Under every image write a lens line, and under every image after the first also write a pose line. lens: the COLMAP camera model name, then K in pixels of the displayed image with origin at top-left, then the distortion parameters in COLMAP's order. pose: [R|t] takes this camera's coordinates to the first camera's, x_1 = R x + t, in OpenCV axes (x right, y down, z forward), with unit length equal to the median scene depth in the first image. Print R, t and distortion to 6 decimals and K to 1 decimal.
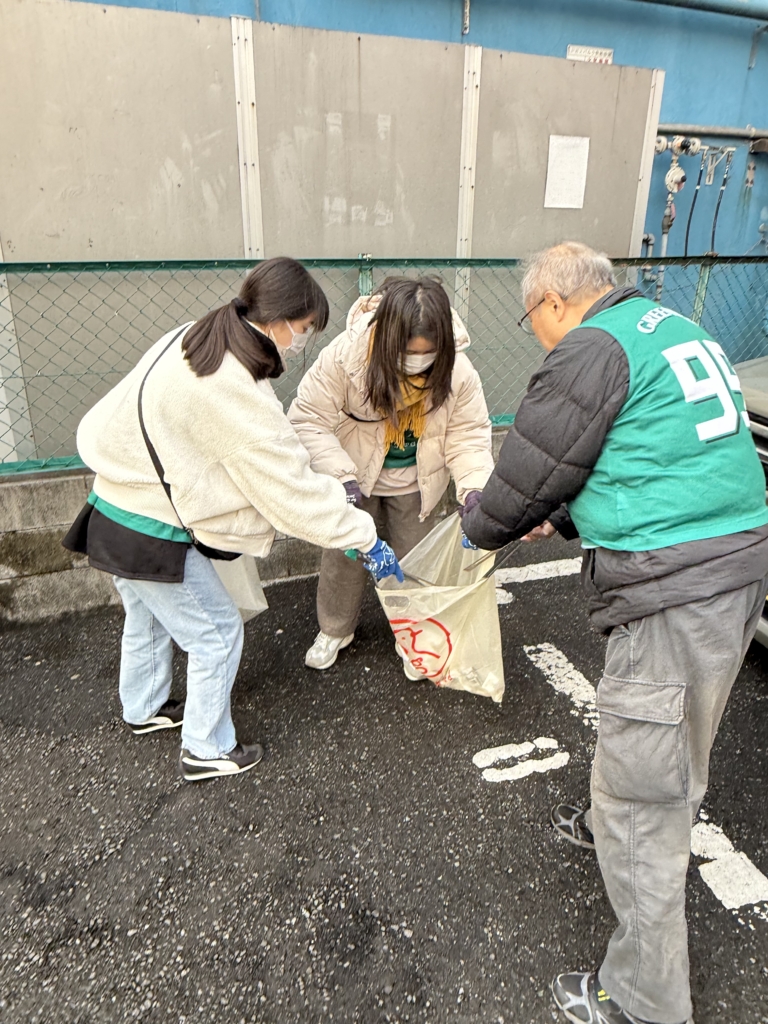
lens RADIAL K [[695.0, 0, 399.9], [0, 695.0, 510.4], [0, 0, 1]] dist [-0.002903, 0.001841]
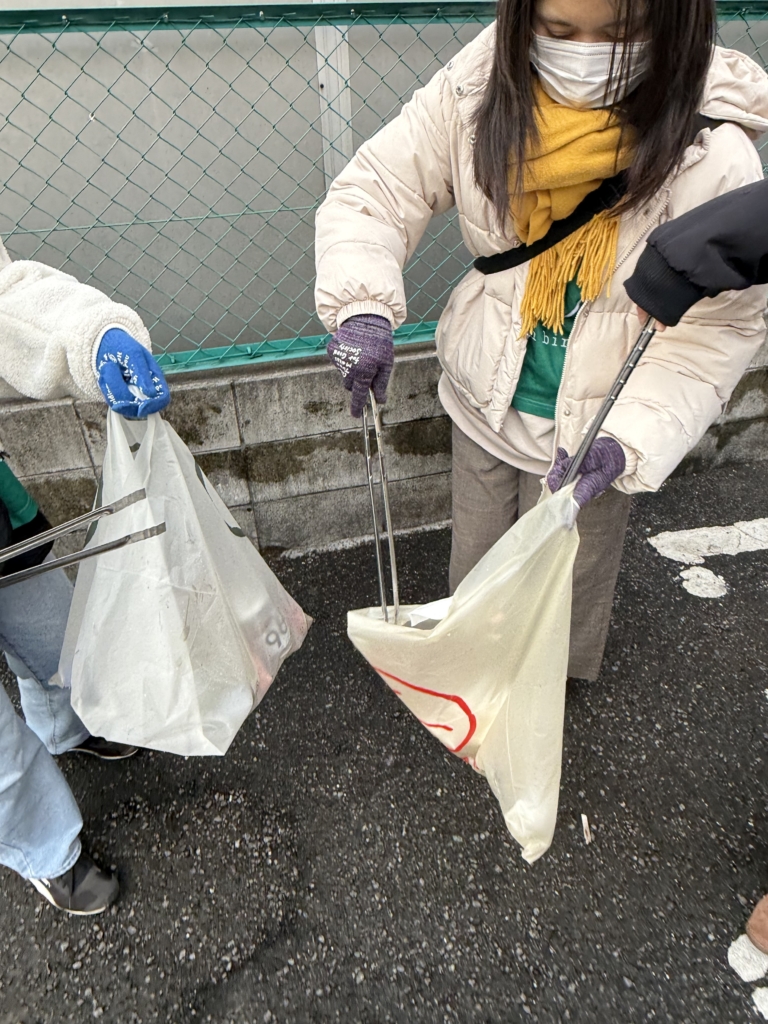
lens RADIAL K [[695.0, 0, 399.9], [0, 695.0, 510.4], [0, 0, 1]] dist [-0.002903, 0.001841]
pose [[0.995704, 0.028041, -0.088245, -0.112672], [-0.006992, 0.973091, 0.230315, -0.118322], [0.092329, -0.228709, 0.969107, 0.454252]]
